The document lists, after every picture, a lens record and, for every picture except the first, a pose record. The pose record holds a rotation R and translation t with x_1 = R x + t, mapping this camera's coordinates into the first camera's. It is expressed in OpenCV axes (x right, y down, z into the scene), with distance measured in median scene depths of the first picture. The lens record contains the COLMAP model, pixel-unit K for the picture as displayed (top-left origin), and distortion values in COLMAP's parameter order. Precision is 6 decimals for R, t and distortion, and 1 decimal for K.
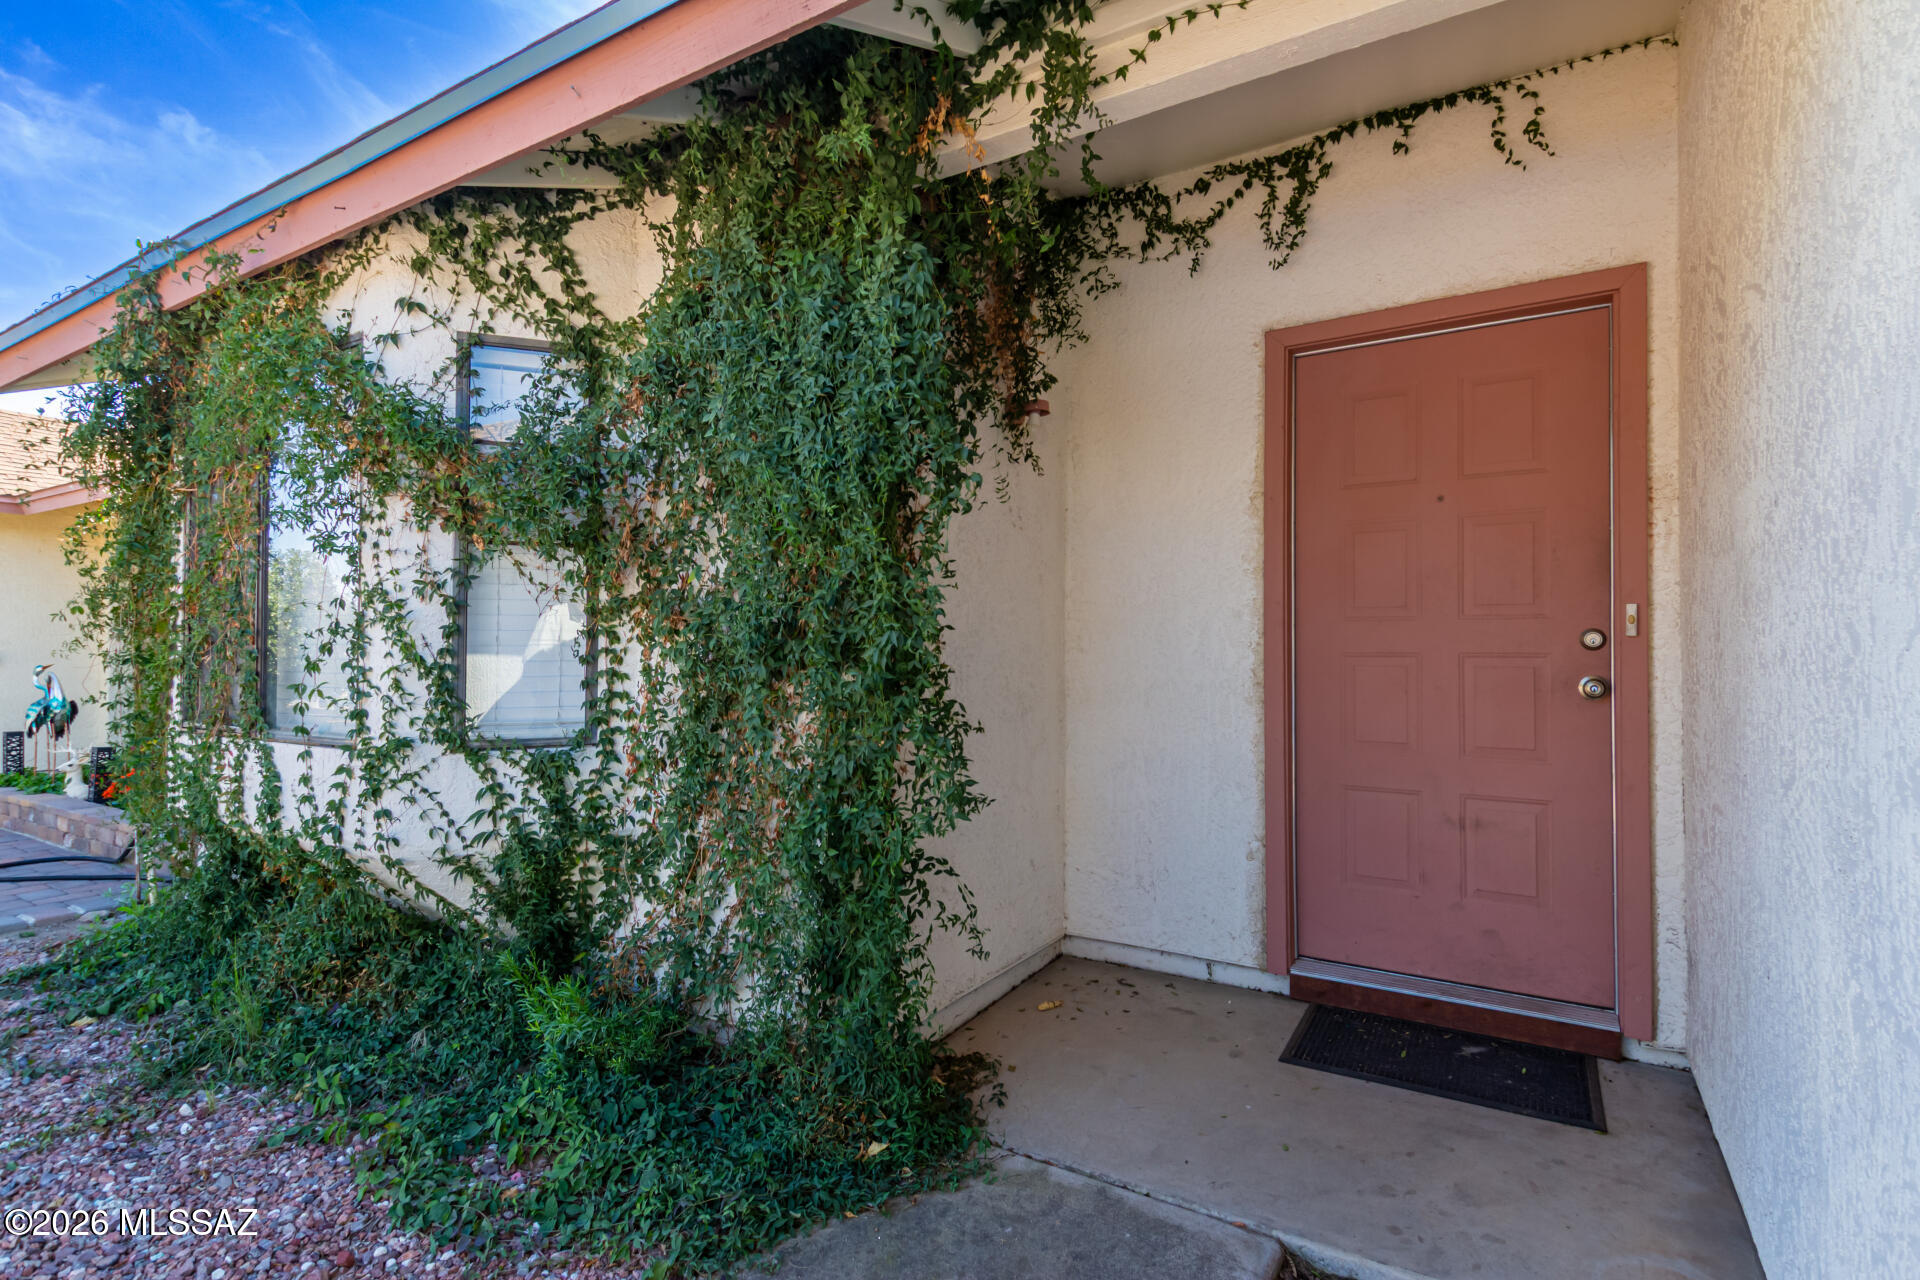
lens RADIAL K [[889.6, 0, 965.3], [0, 889.6, 645.2], [0, 0, 1]] dist [0.000691, -0.000058]
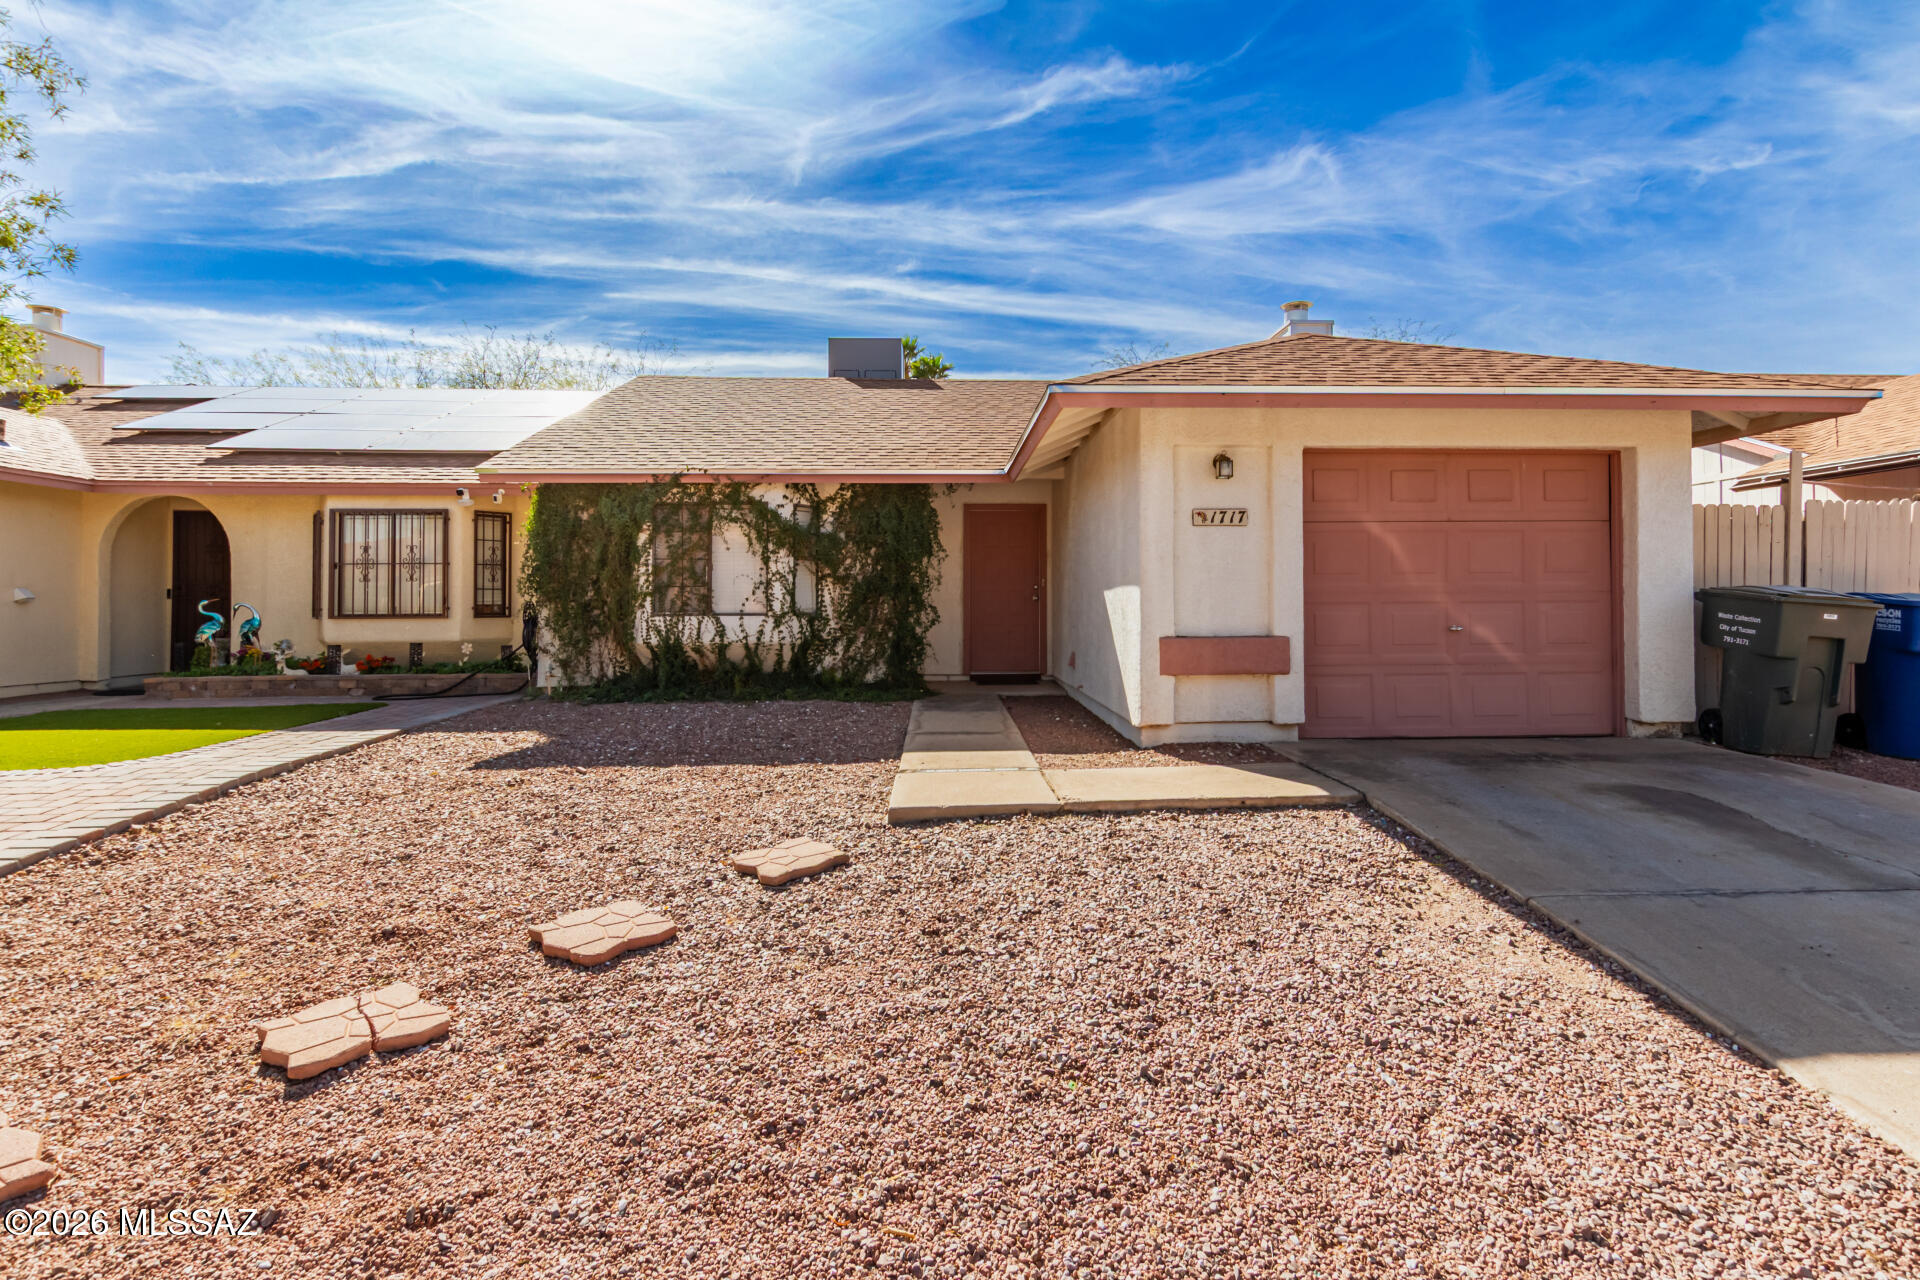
lens RADIAL K [[957.2, 0, 962.3], [0, 957.2, 585.8], [0, 0, 1]] dist [0.006995, -0.000120]
pose [[0.842689, 0.004817, 0.538380, -2.133589], [-0.005775, 0.999983, 0.000092, -0.010205], [-0.538370, -0.003186, 0.842702, -2.769519]]
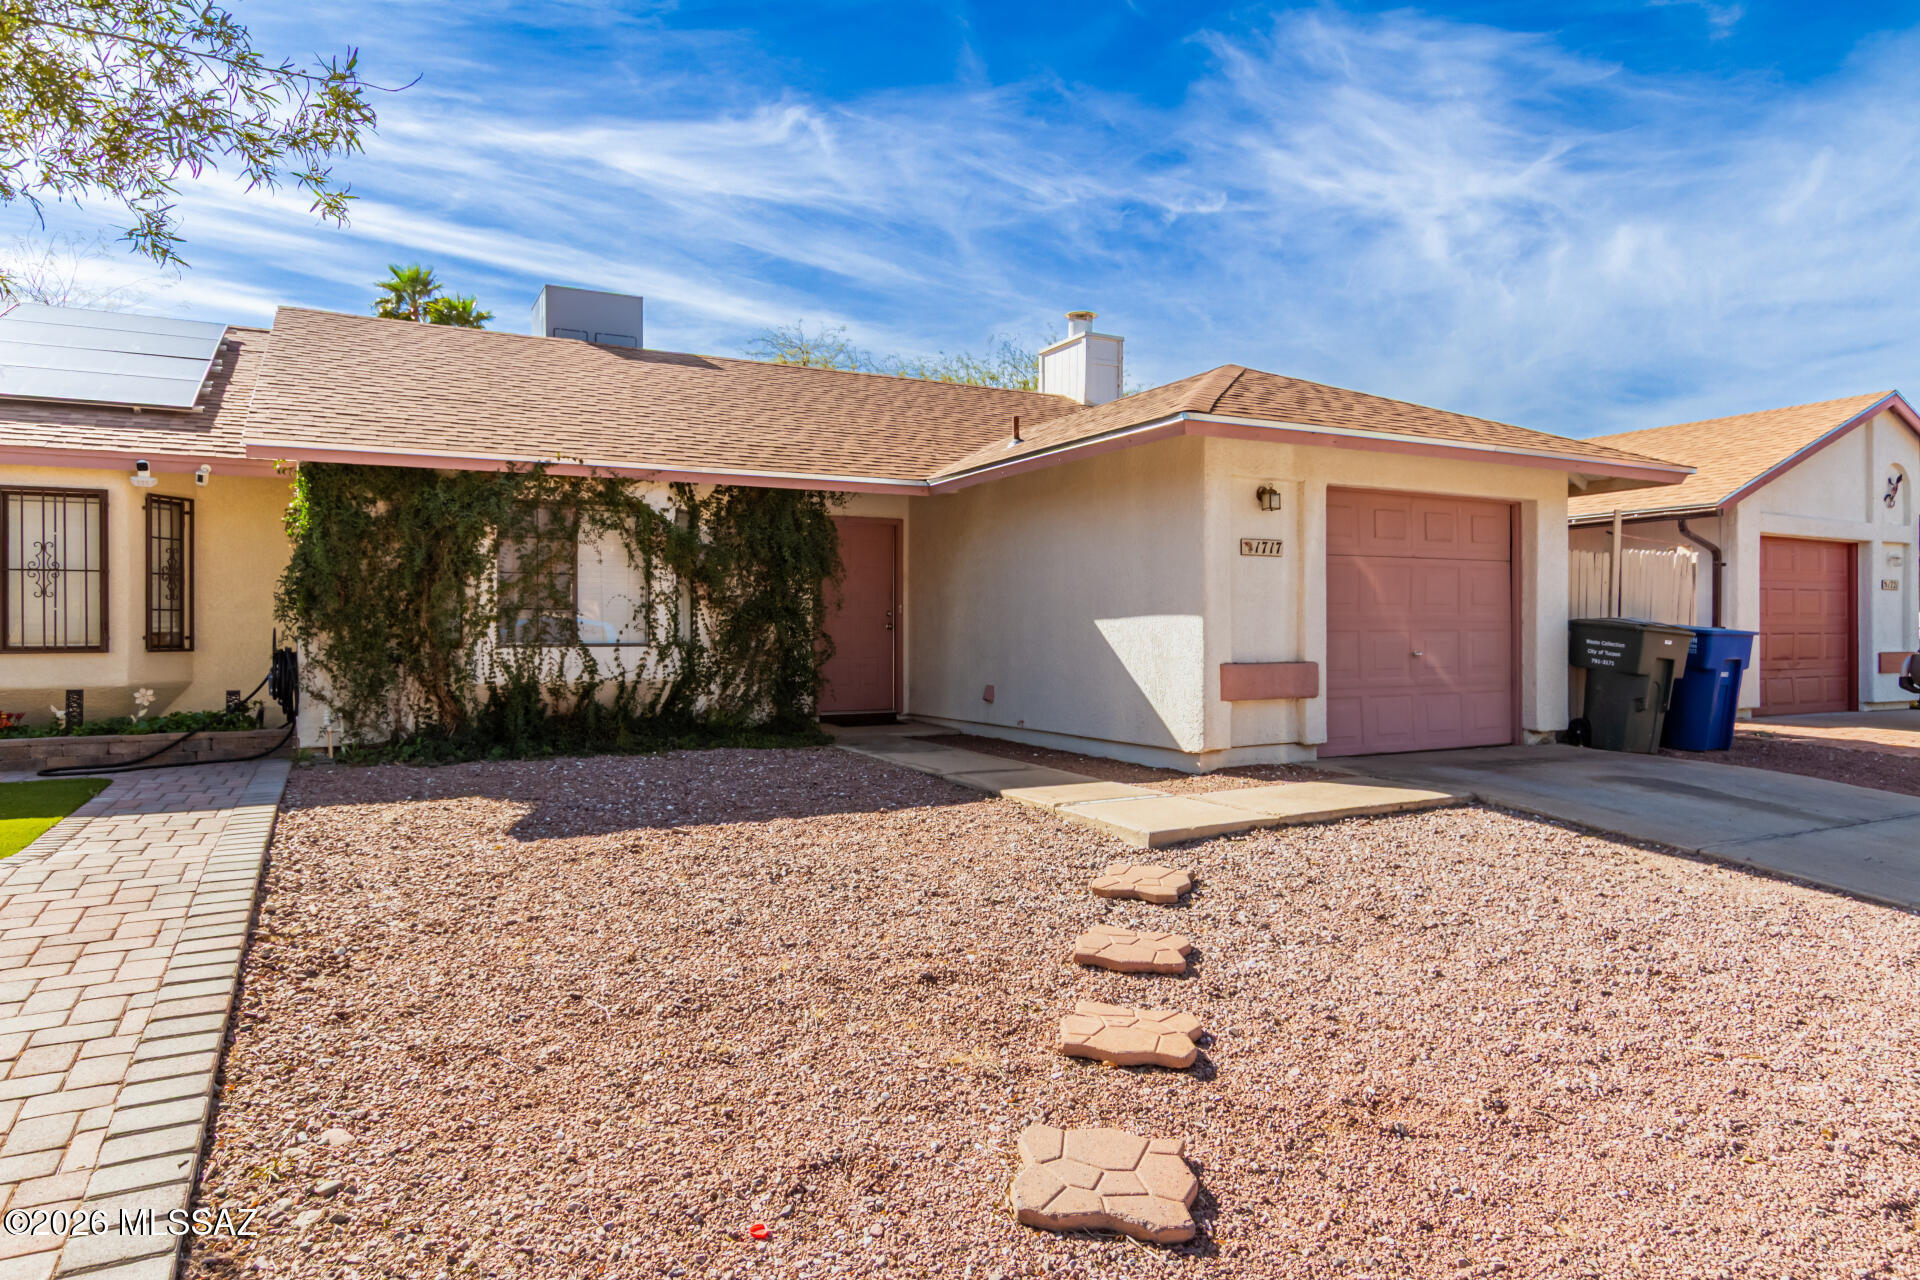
lens RADIAL K [[1205.7, 0, 970.3], [0, 1205.7, 634.8], [0, 0, 1]] dist [0.008515, -0.001075]
pose [[0.521130, -0.004076, 0.853468, -3.534737], [-0.013936, 0.999815, 0.013285, 0.011807], [-0.853364, -0.018817, 0.520976, -1.988325]]
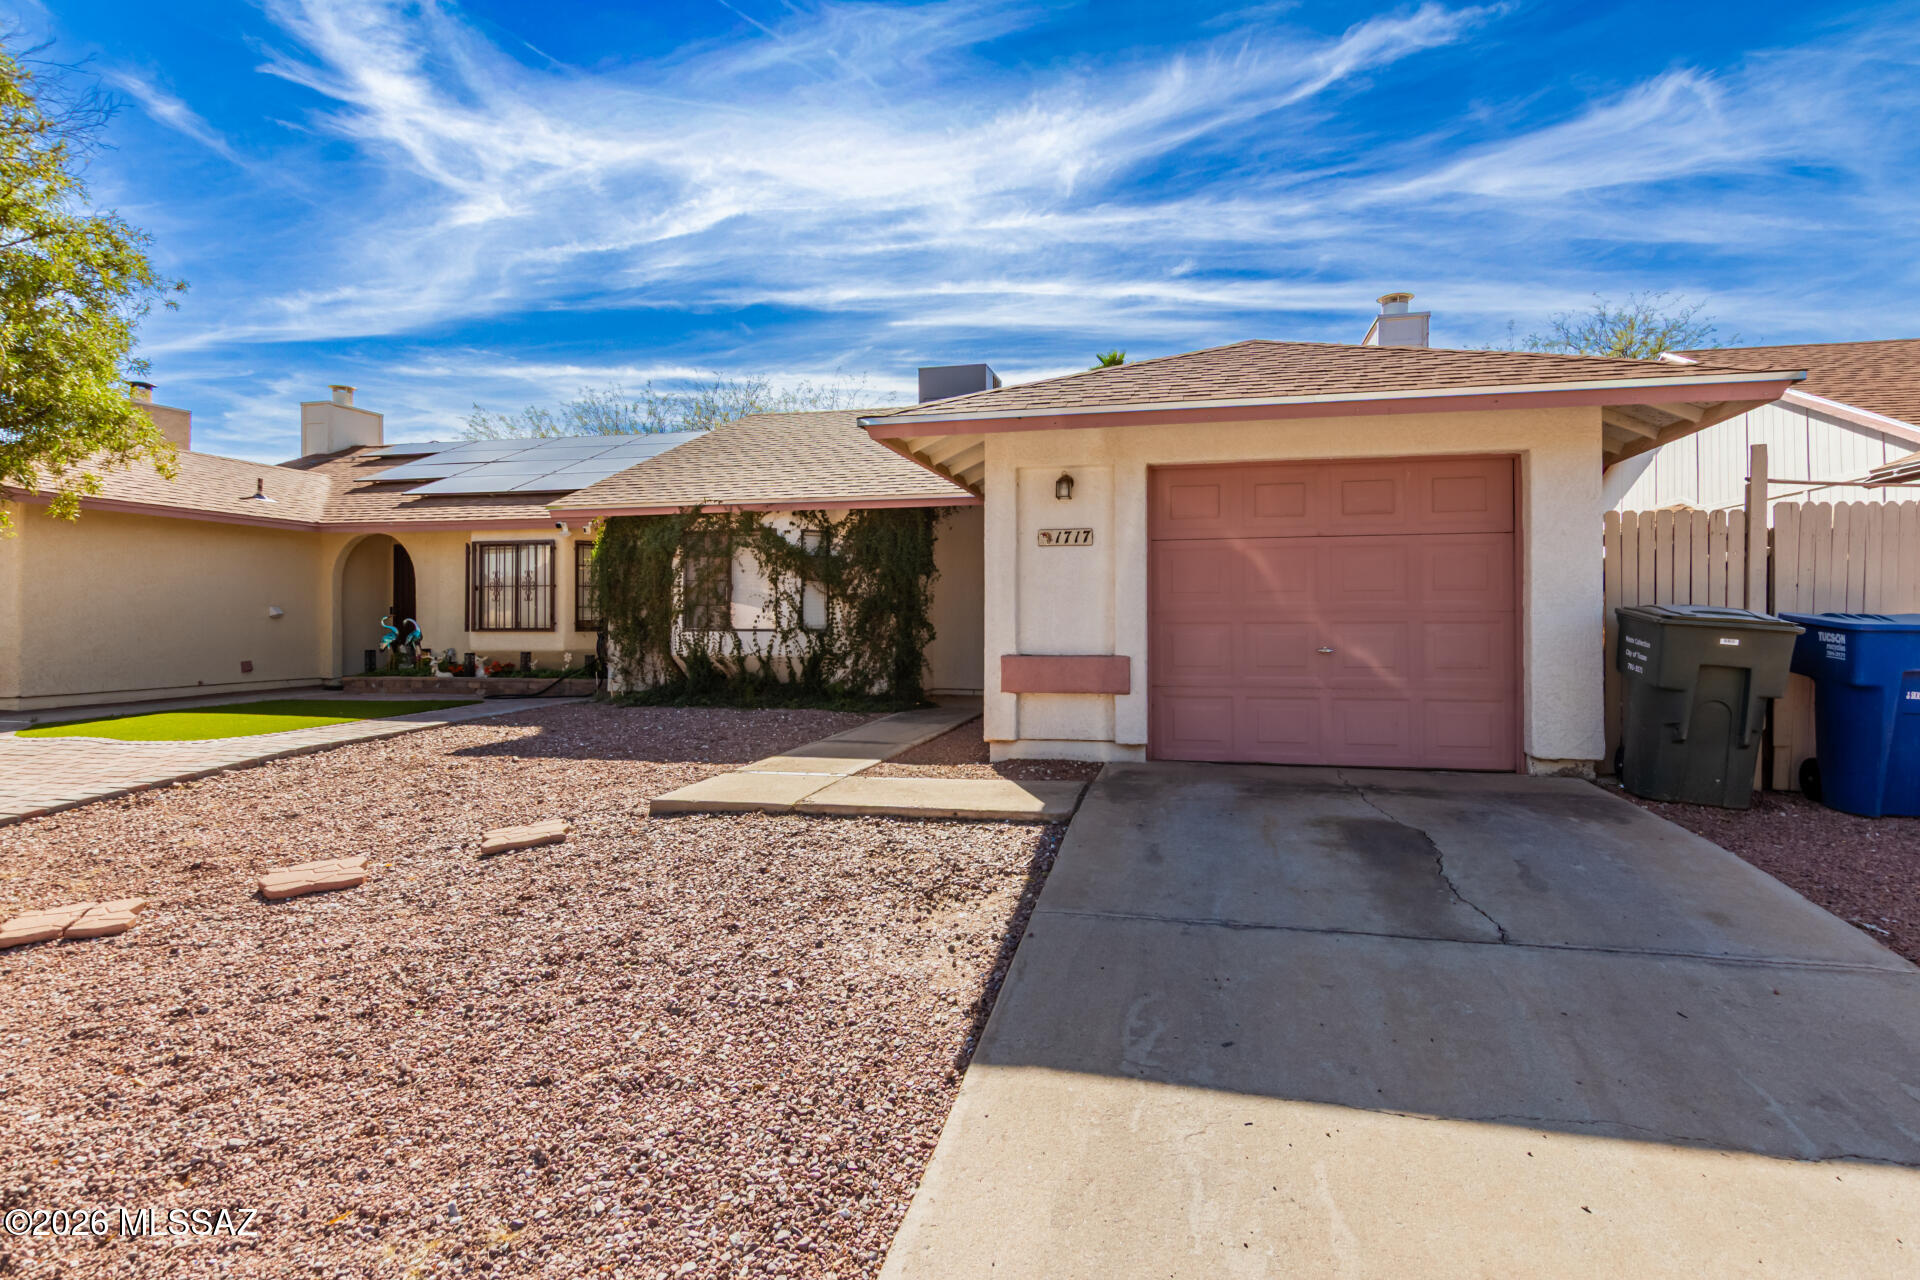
lens RADIAL K [[959.3, 0, 956.7], [0, 959.3, 630.6], [0, 0, 1]] dist [0.003806, 0.000458]
pose [[0.960120, -0.006317, 0.279517, -1.116237], [-0.002997, 0.999455, 0.032881, -0.032666], [-0.279572, -0.032407, 0.959578, -3.432947]]
